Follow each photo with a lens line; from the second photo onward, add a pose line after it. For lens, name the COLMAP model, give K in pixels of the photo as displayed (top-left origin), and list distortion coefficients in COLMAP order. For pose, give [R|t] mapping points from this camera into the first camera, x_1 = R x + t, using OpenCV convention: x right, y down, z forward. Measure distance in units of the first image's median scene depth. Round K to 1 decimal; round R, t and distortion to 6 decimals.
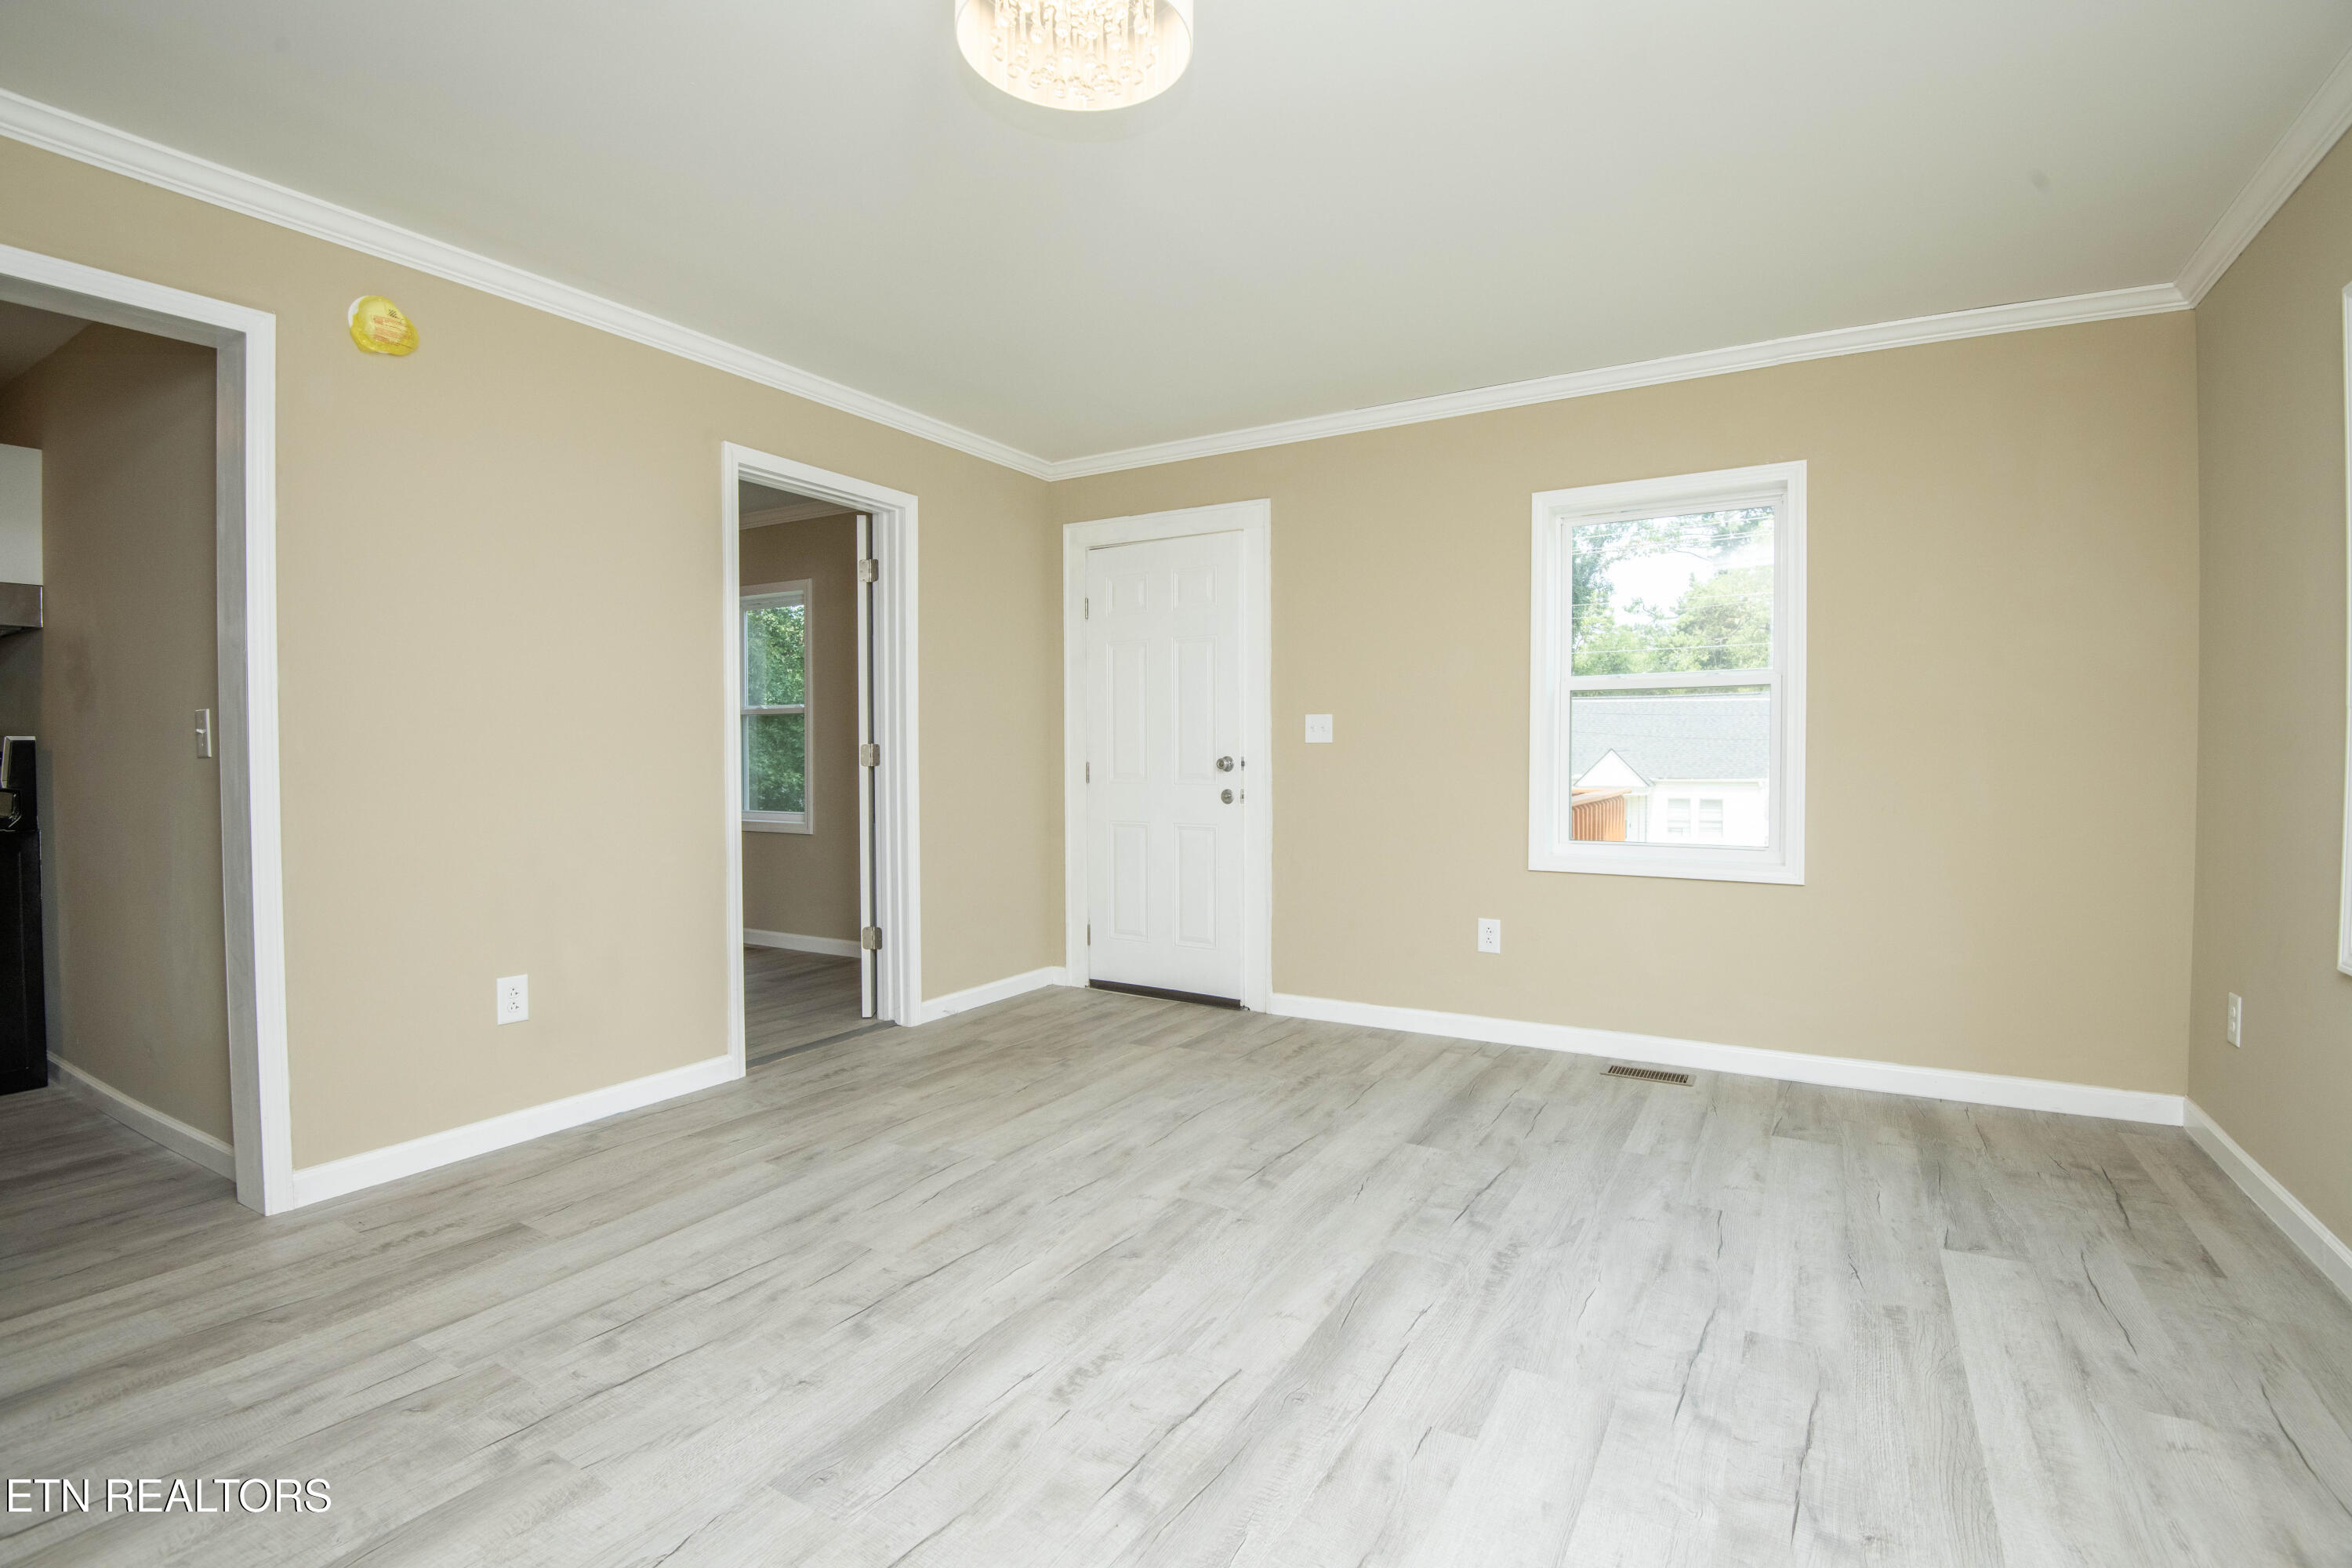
lens RADIAL K [[1086.3, 0, 1184.4], [0, 1086.3, 778.3], [0, 0, 1]] dist [-0.006911, -0.023896]
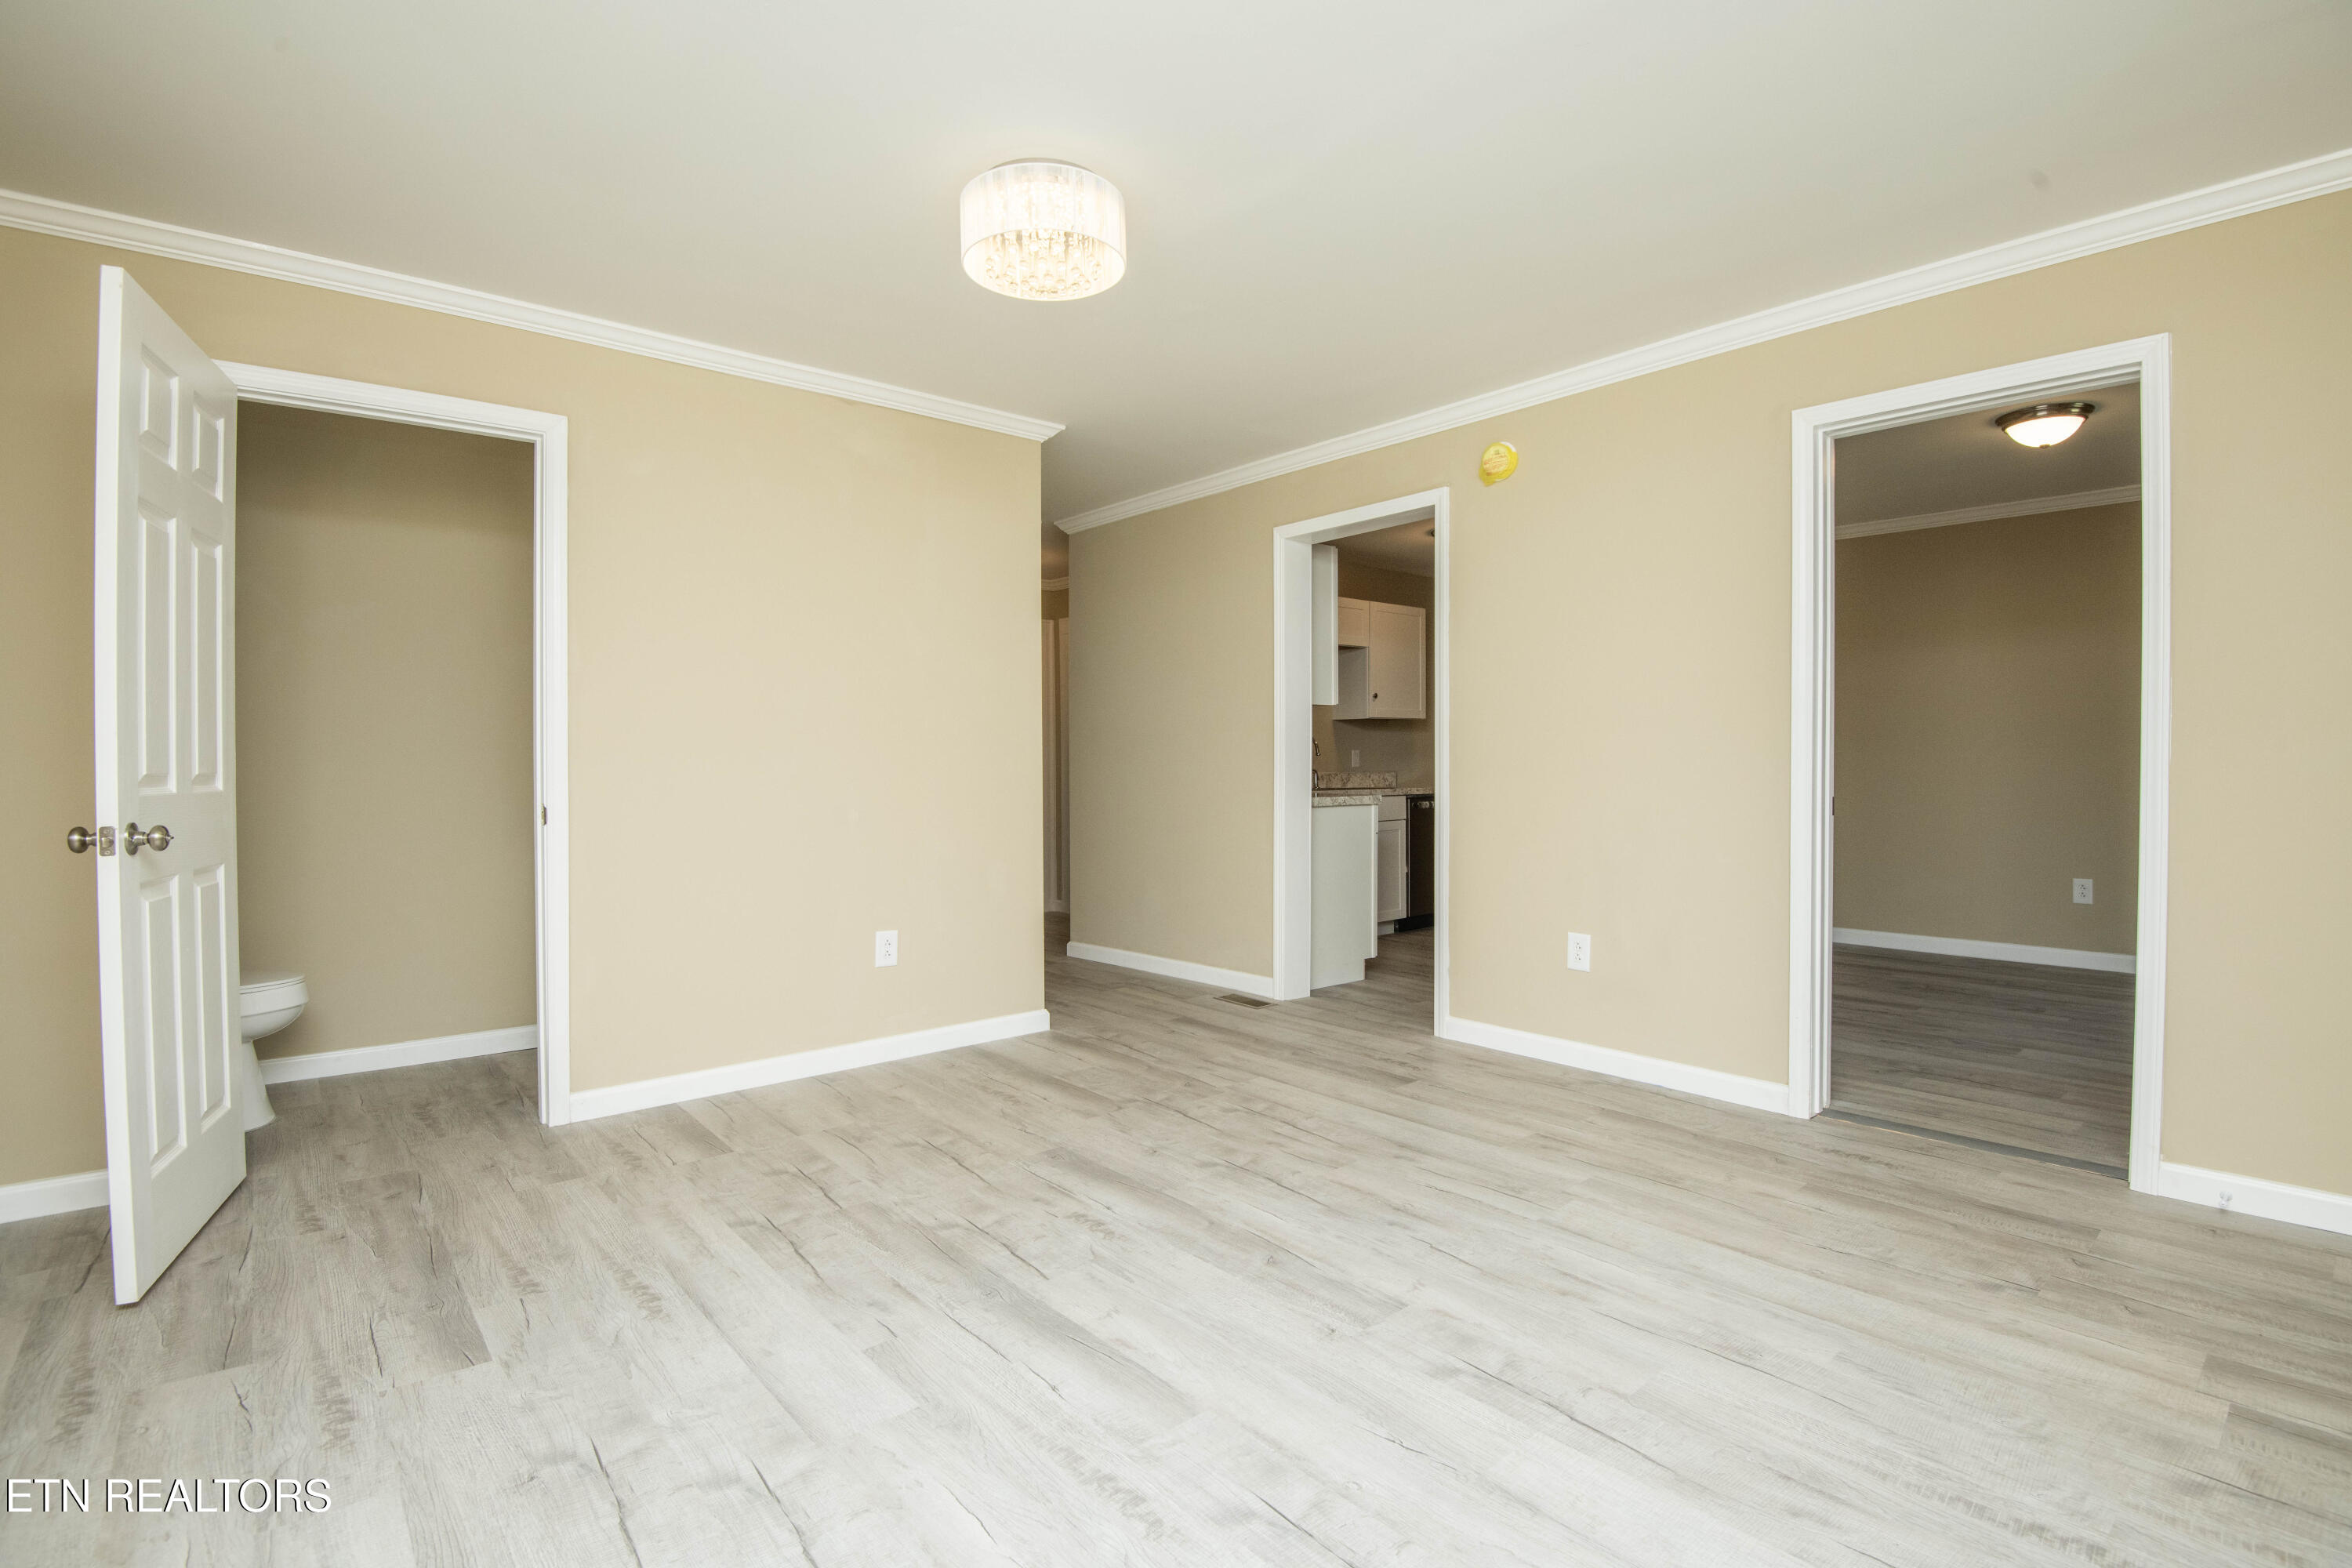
lens RADIAL K [[1086.3, 0, 1184.4], [0, 1086.3, 778.3], [0, 0, 1]] dist [-0.006911, -0.023896]
pose [[-0.320165, 0.019031, -0.947170, 0.802995], [-0.017740, 0.999502, 0.026079, -0.023916], [0.947196, 0.025152, -0.319669, 1.085340]]
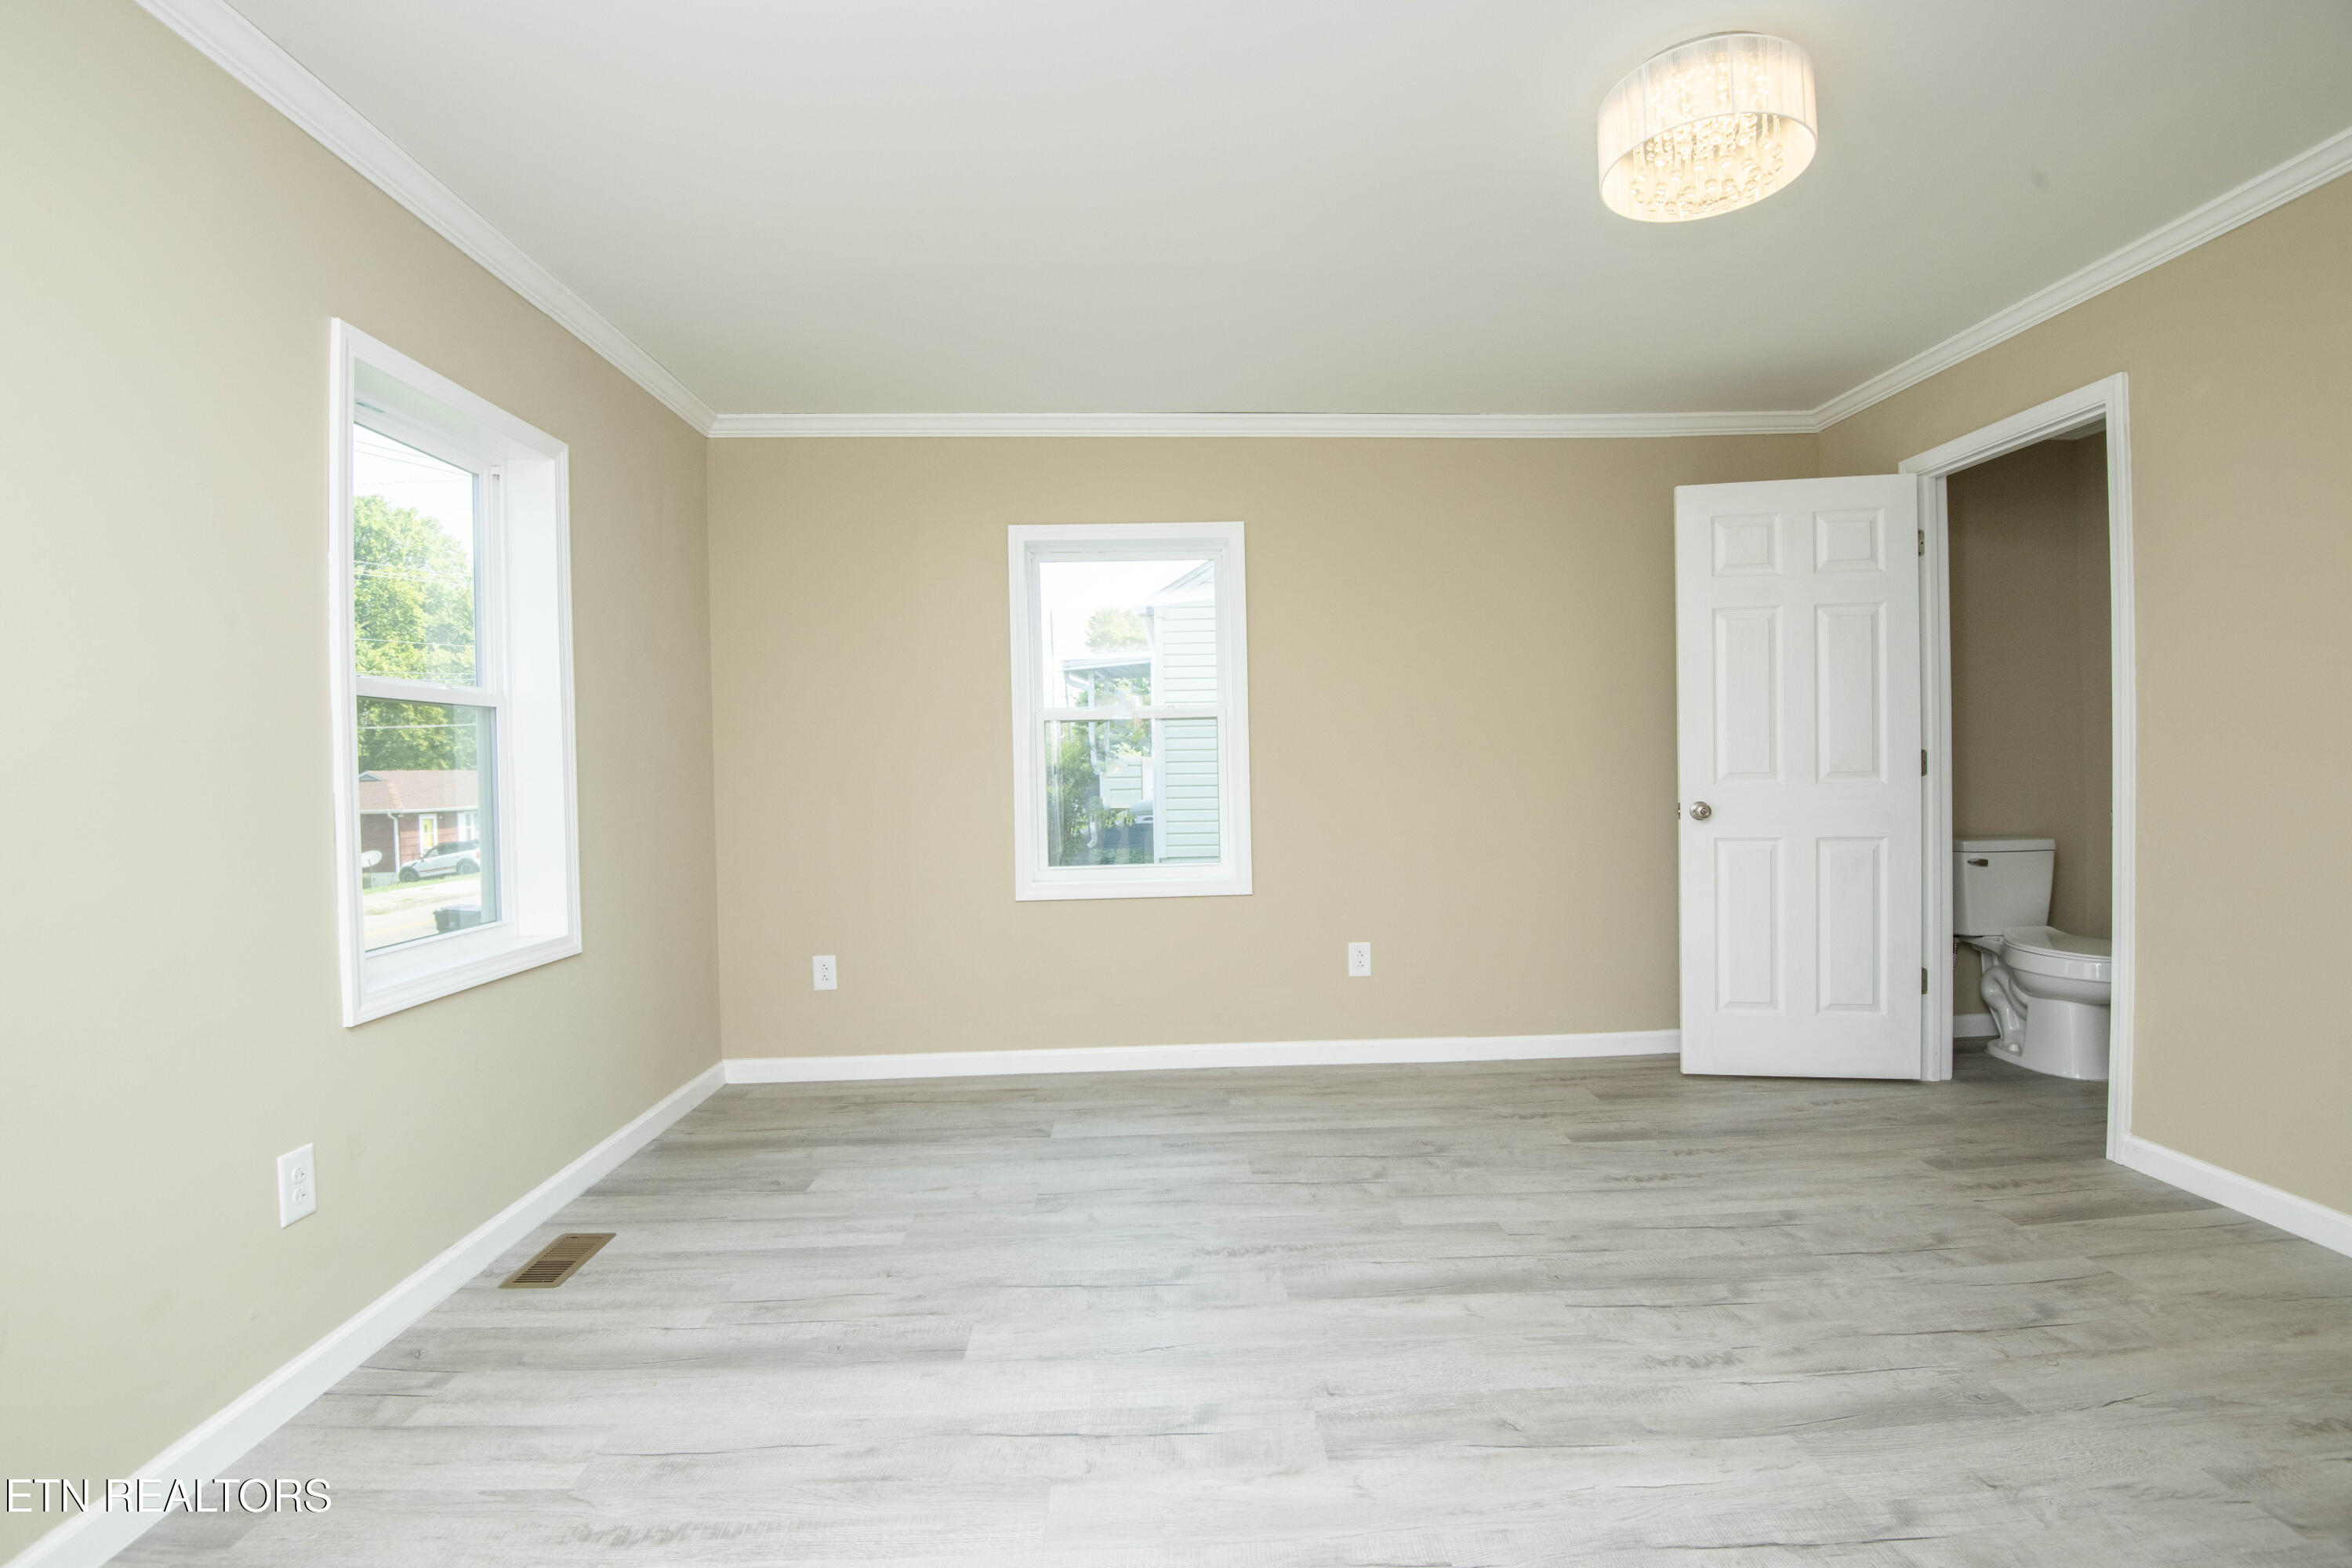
lens RADIAL K [[1088.1, 0, 1184.6], [0, 1088.1, 776.4], [0, 0, 1]] dist [-0.011210, -0.019691]
pose [[-0.539664, 0.005932, 0.841859, -0.510672], [0.043068, 0.998860, 0.020570, -0.045511], [-0.840778, 0.047358, -0.539305, 1.402244]]
